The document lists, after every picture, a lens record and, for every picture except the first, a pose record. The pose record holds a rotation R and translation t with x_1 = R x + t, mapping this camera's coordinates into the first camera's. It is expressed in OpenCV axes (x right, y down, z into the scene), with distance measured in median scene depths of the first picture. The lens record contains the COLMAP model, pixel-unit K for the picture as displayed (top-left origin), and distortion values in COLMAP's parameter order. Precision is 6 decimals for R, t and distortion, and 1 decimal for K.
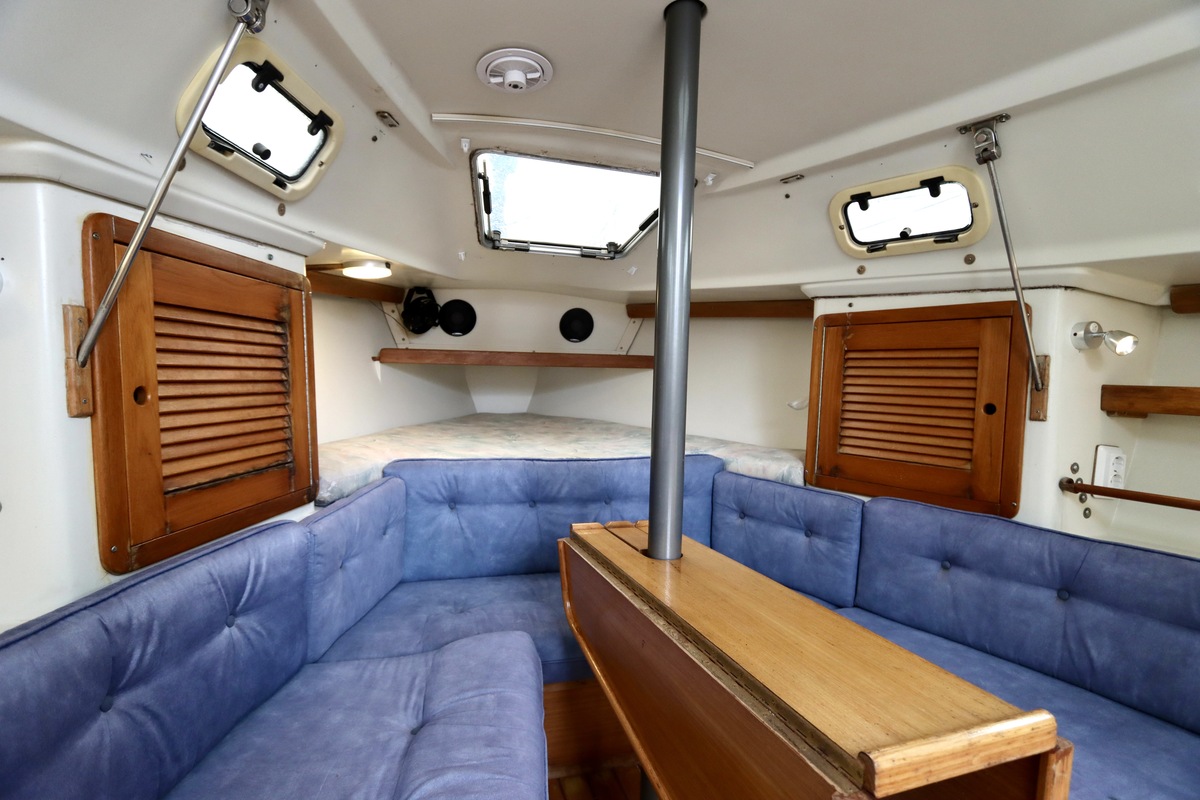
lens RADIAL K [[577.8, 0, 600.0], [0, 577.8, 400.0], [0, 0, 1]] dist [-0.026090, 0.000167]
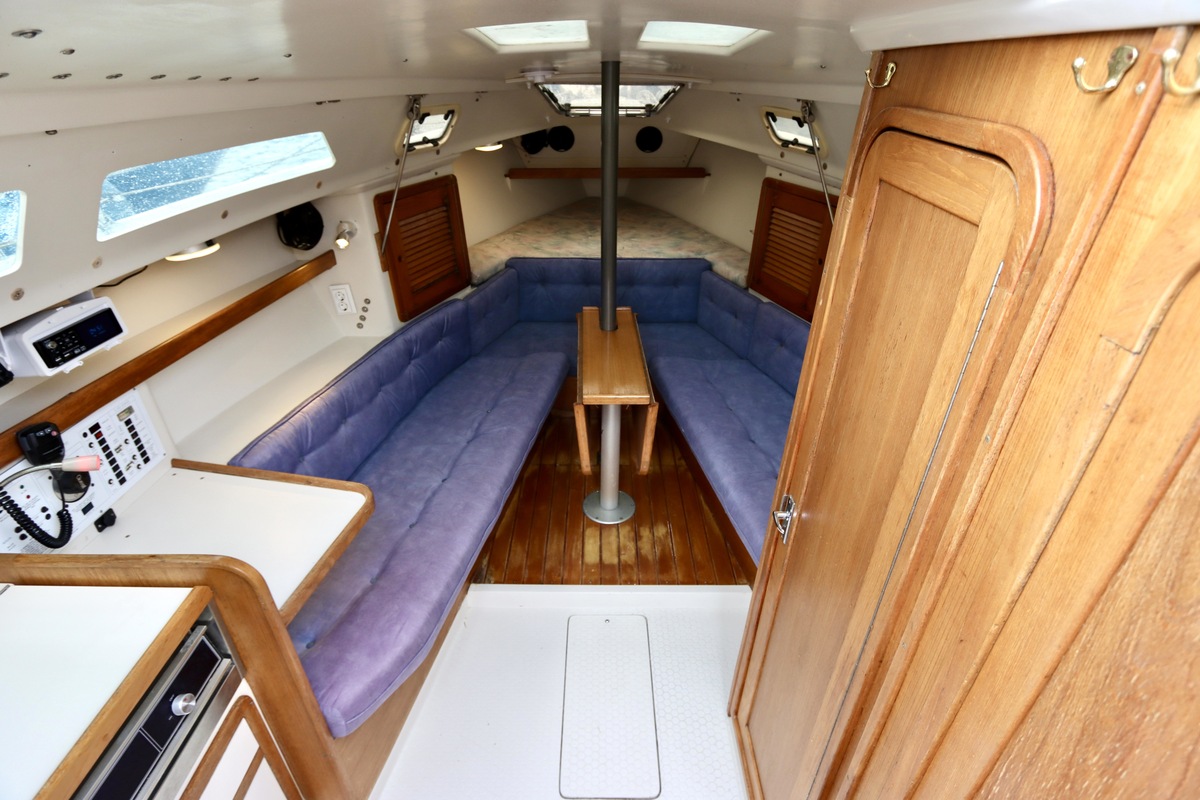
lens RADIAL K [[608.5, 0, 600.0], [0, 608.5, 400.0], [0, 0, 1]] dist [-0.017446, 0.002880]
pose [[0.950725, 0.131703, -0.280670, 0.627098], [0.011265, 0.890014, 0.455794, -0.452484], [0.309830, -0.436496, 0.844675, -0.909572]]
